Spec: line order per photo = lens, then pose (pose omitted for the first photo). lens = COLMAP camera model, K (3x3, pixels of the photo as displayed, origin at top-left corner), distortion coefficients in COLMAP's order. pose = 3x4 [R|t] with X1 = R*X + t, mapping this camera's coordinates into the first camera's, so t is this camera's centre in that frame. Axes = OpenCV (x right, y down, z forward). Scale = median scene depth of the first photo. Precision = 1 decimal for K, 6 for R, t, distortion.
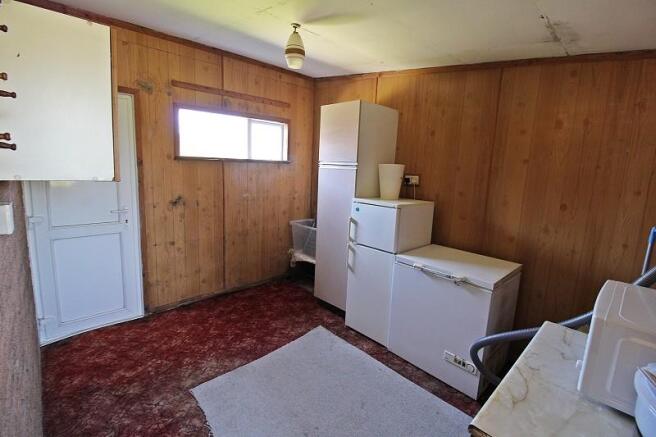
lens RADIAL K [[310.3, 0, 330.7], [0, 310.3, 211.7], [0, 0, 1]] dist [-0.002769, -0.000586]
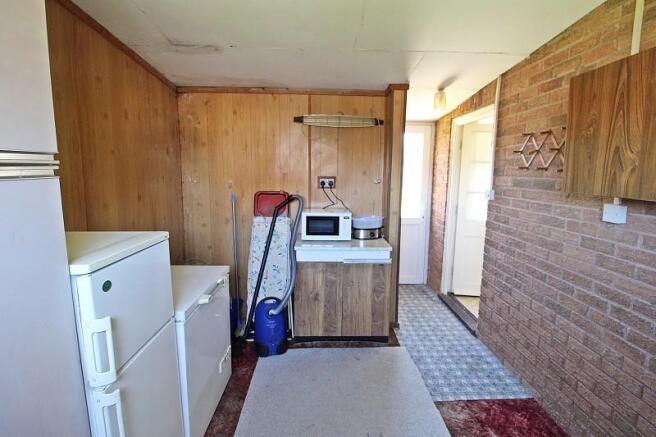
lens RADIAL K [[310.3, 0, 330.7], [0, 310.3, 211.7], [0, 0, 1]] dist [-0.002769, -0.000586]
pose [[-0.742707, -0.139140, 0.655001, -0.408069], [0.058153, 0.961075, 0.270097, -0.212791], [-0.667086, 0.238693, -0.705706, 1.315290]]
